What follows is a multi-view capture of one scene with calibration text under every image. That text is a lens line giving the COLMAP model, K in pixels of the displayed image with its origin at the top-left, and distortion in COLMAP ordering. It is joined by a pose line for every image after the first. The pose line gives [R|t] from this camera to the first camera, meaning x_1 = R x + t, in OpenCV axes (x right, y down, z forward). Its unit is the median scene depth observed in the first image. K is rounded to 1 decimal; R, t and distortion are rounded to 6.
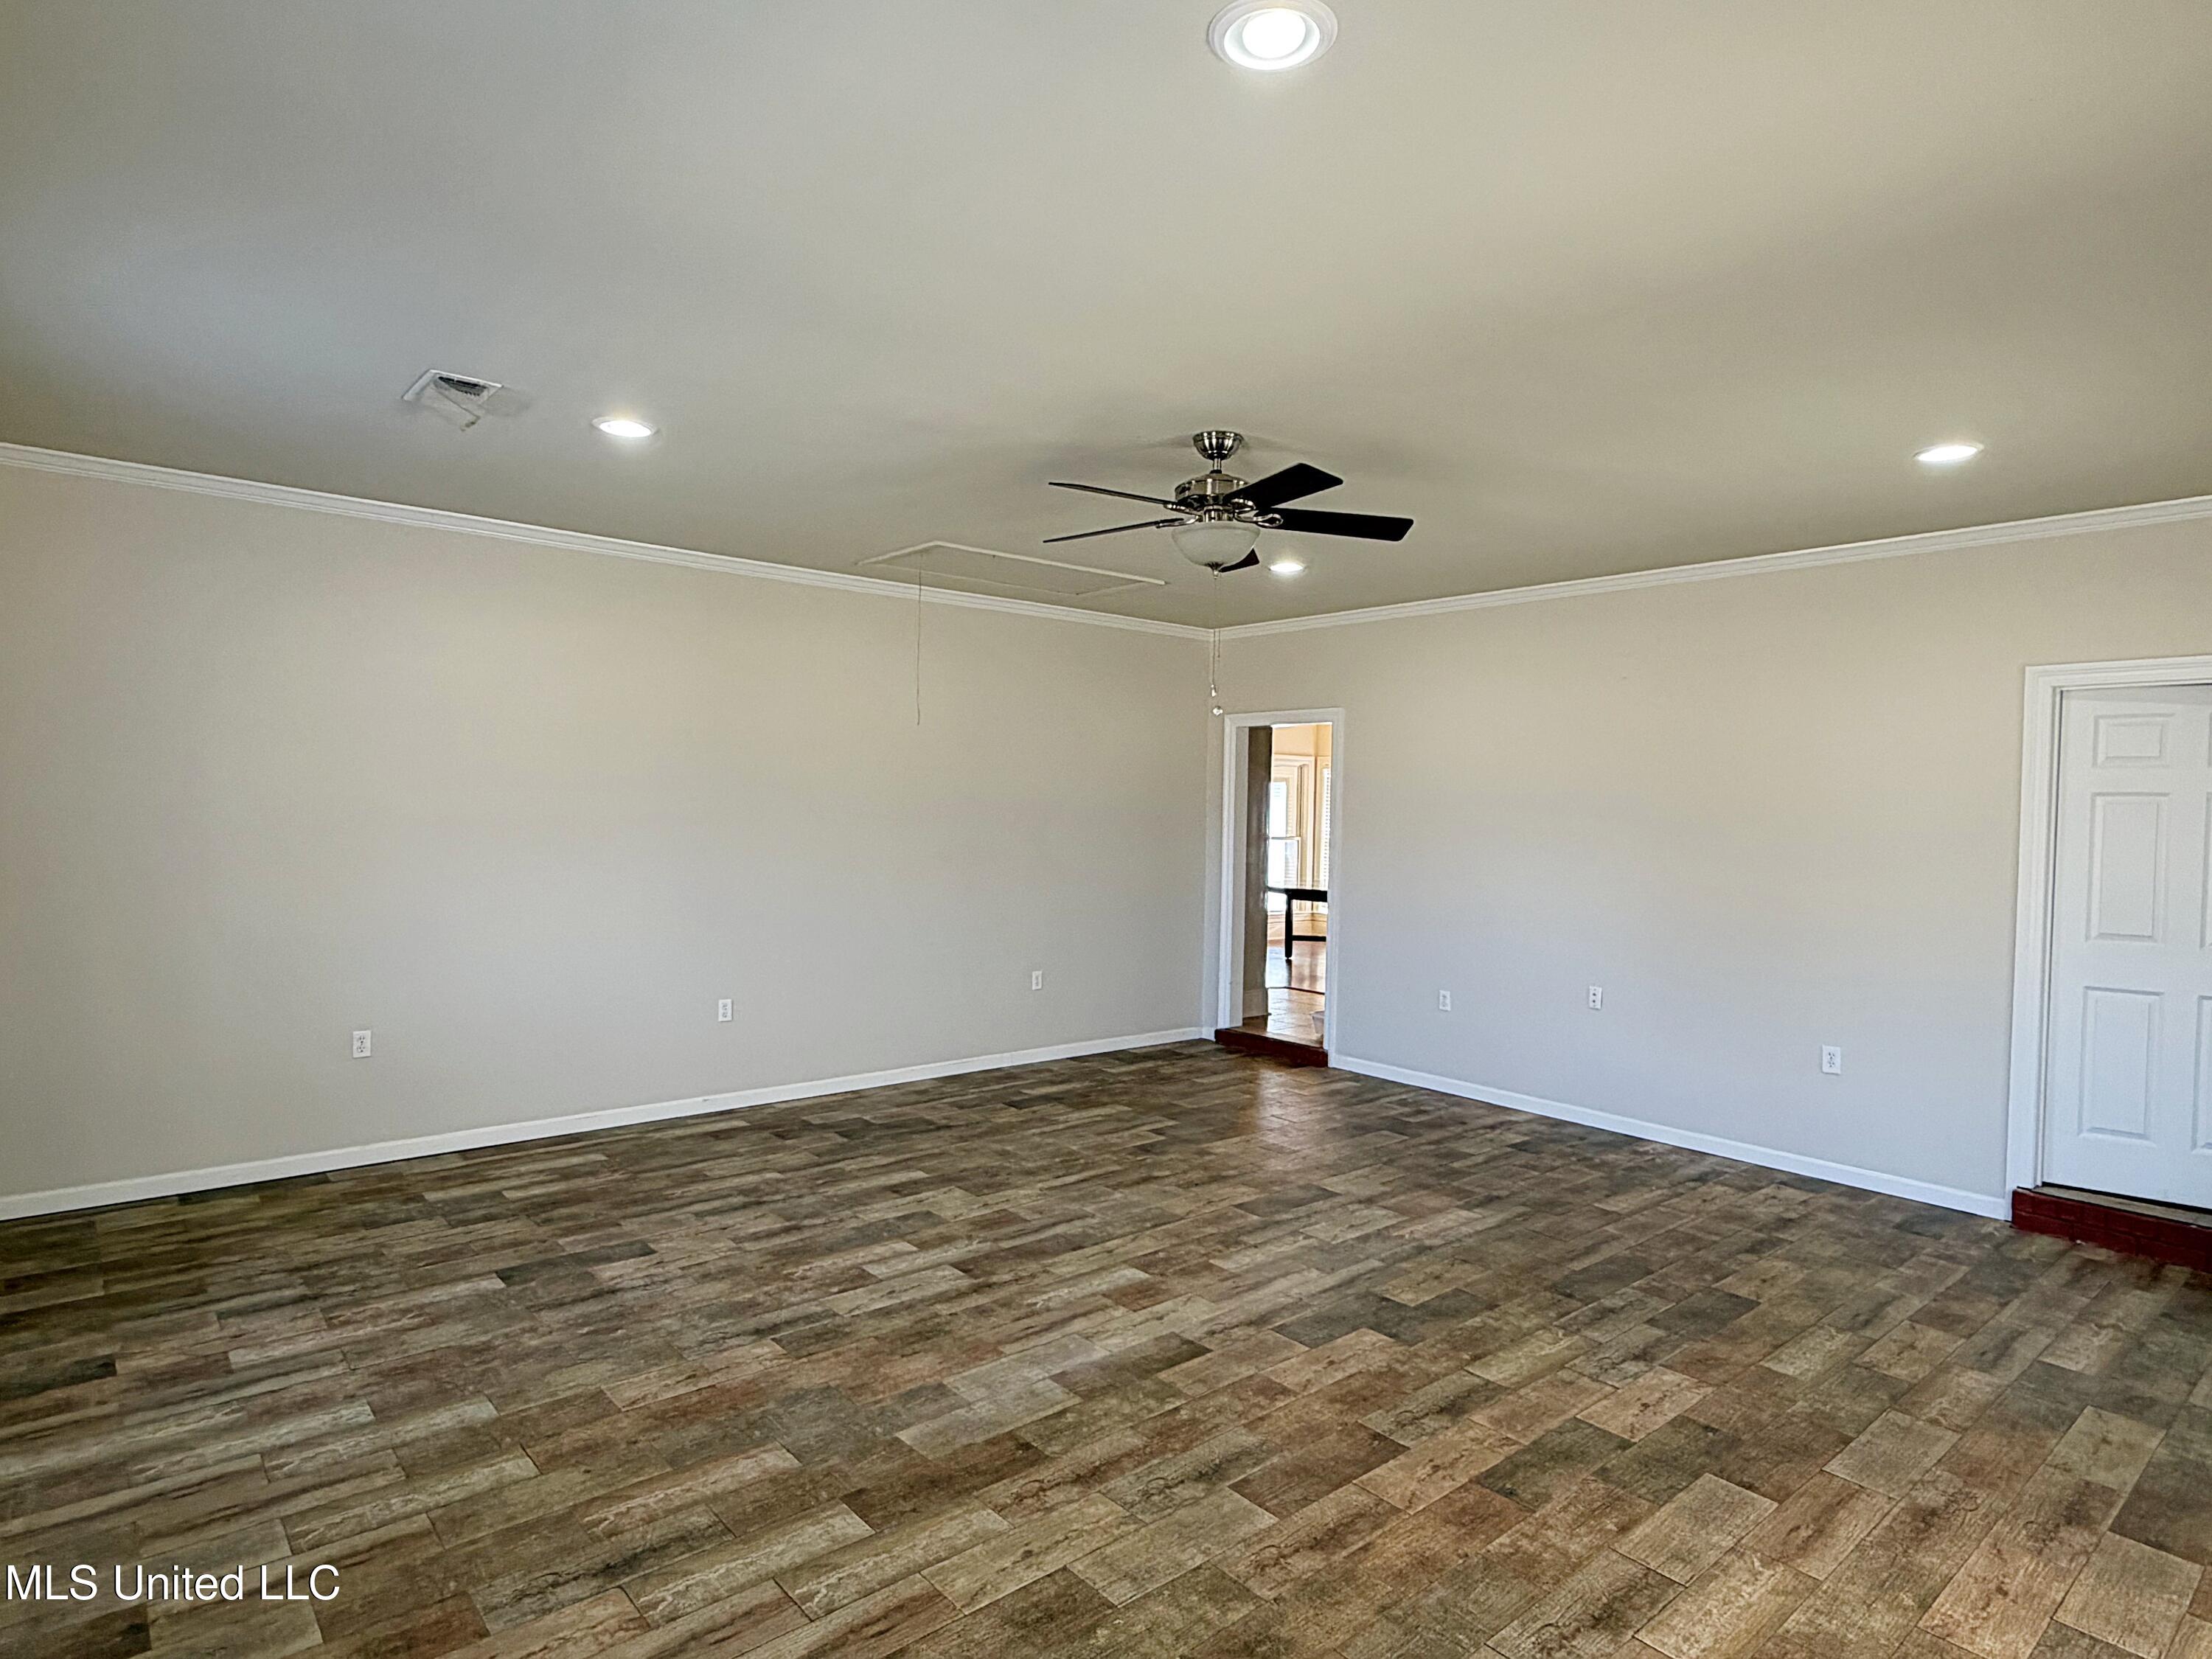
lens RADIAL K [[1218.7, 0, 1106.2], [0, 1218.7, 833.4], [0, 0, 1]] dist [0.005765, -0.000704]
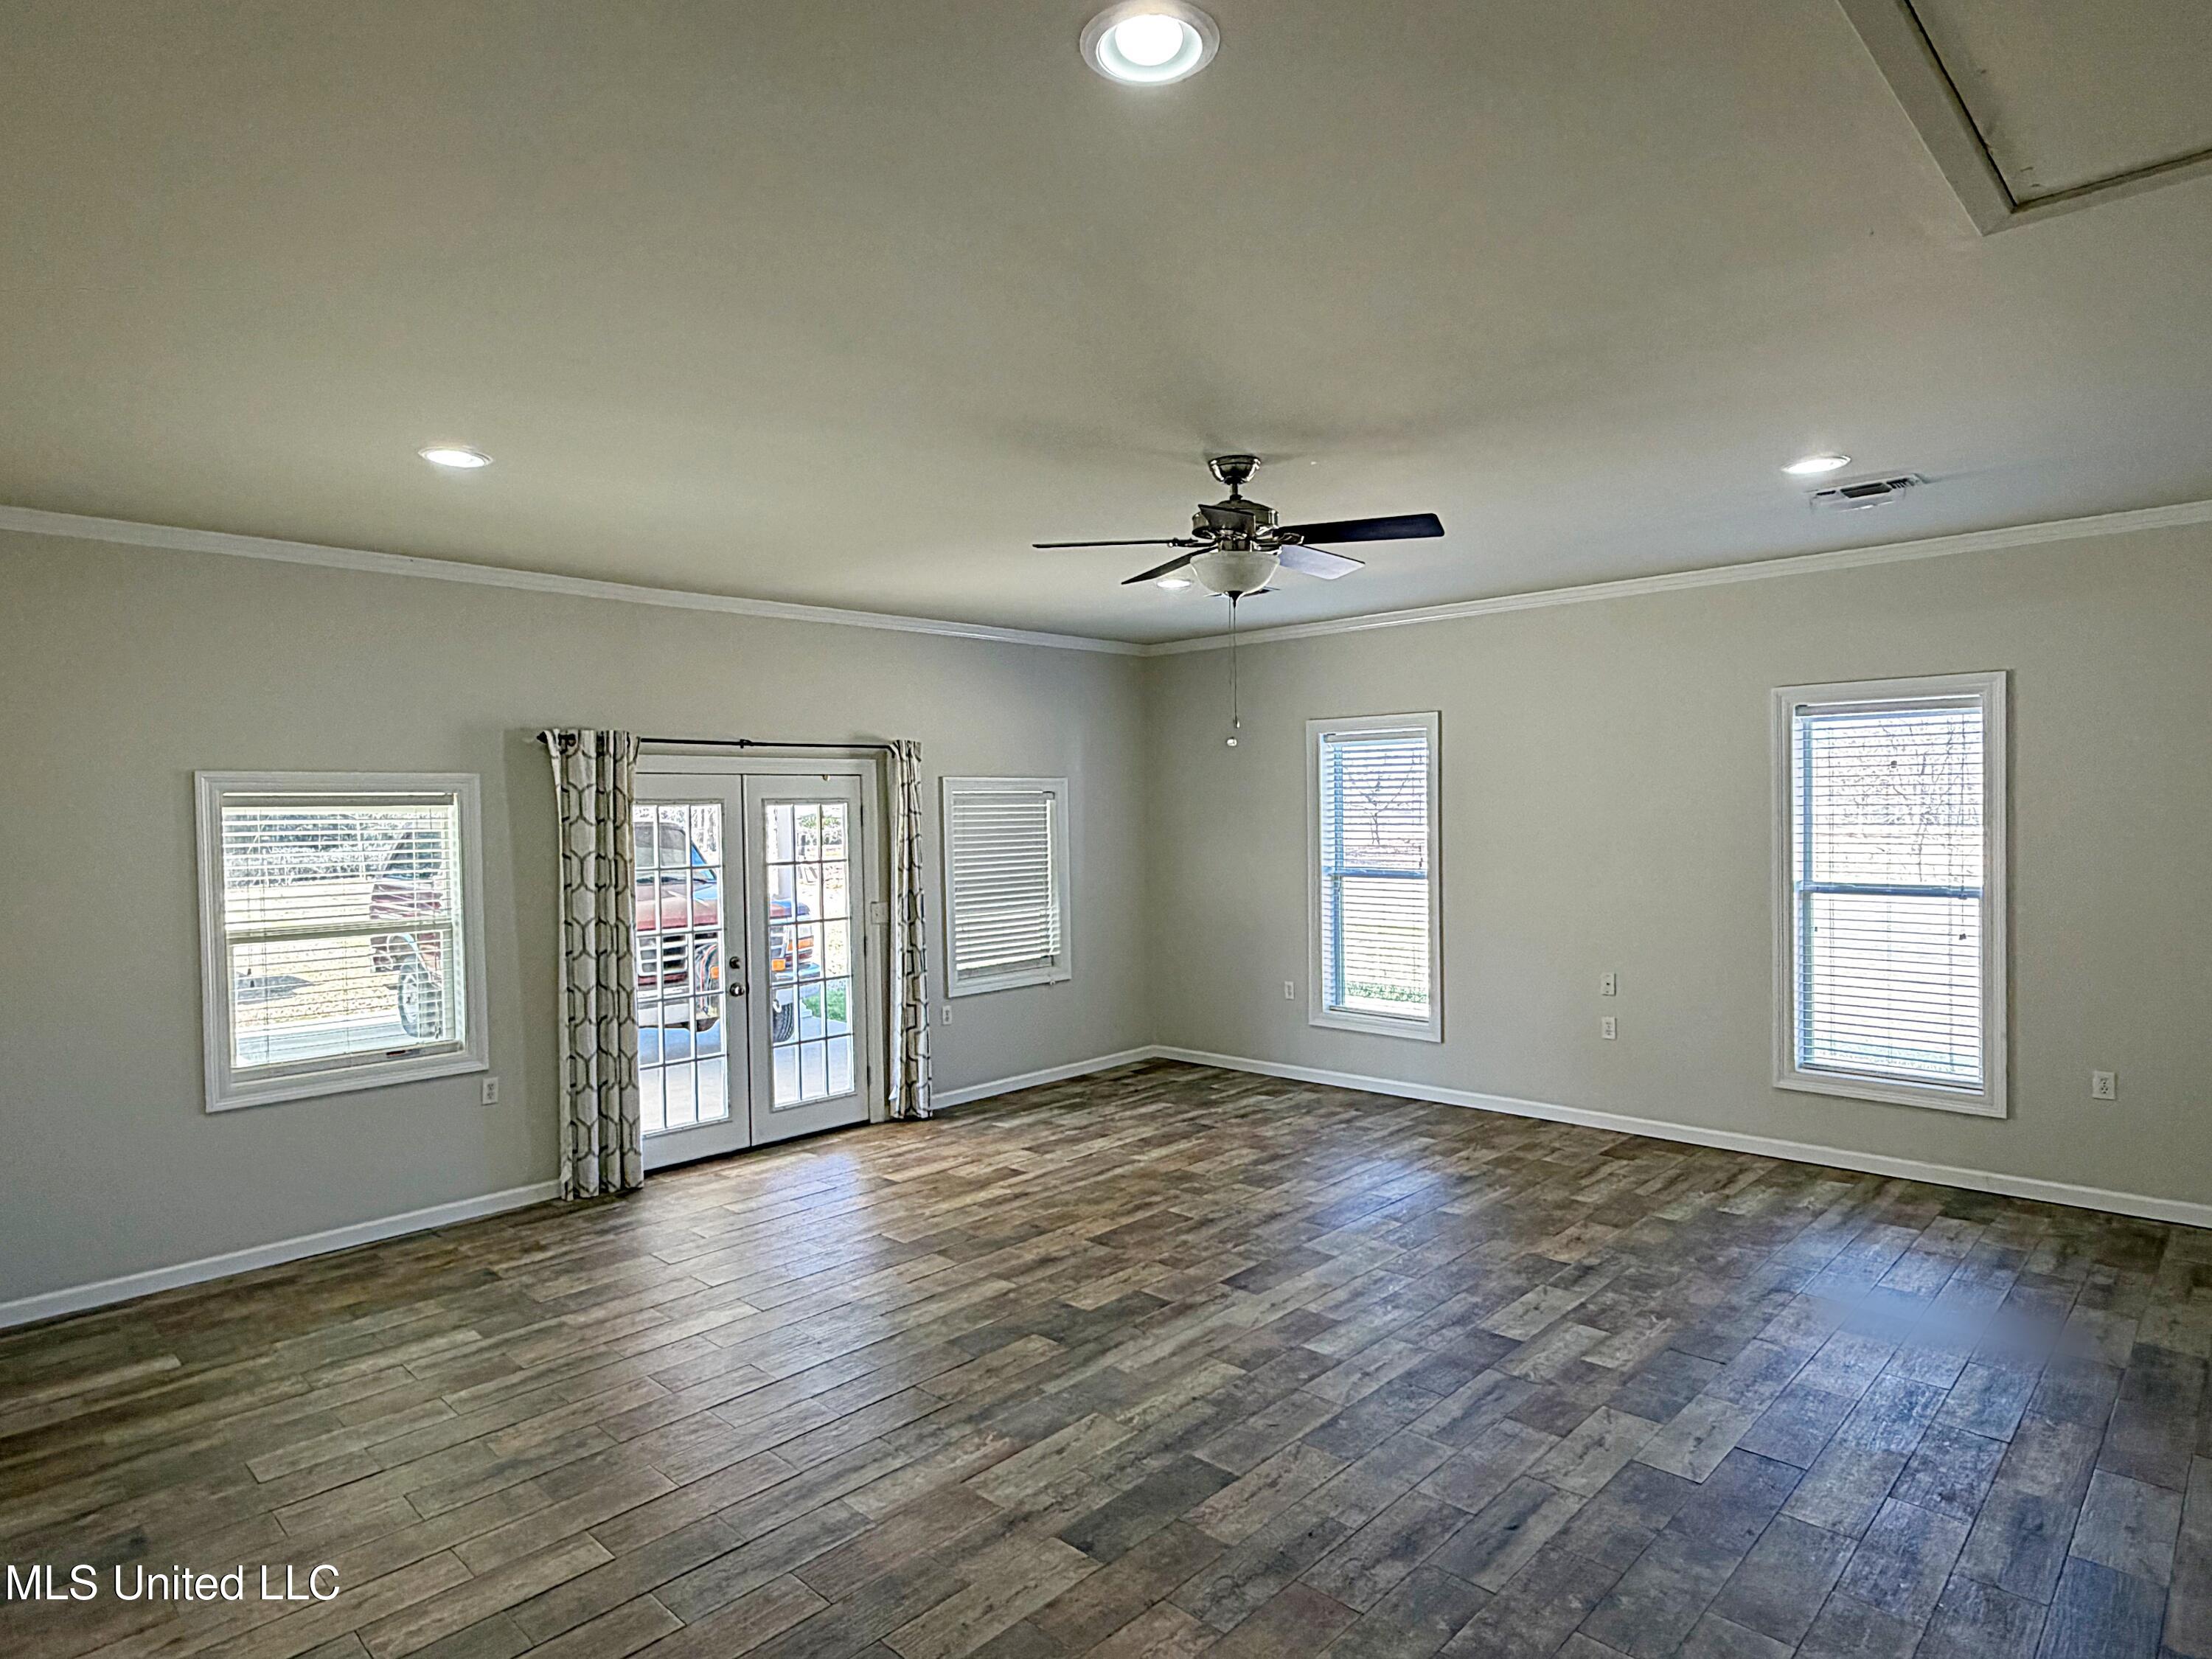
lens RADIAL K [[1218.7, 0, 1105.6], [0, 1218.7, 832.1], [0, 0, 1]] dist [0.005765, -0.000704]
pose [[-0.996163, -0.000182, -0.087520, 0.295377], [-0.003758, 0.999164, 0.040701, -0.072461], [0.087439, 0.040873, -0.995331, 2.093103]]
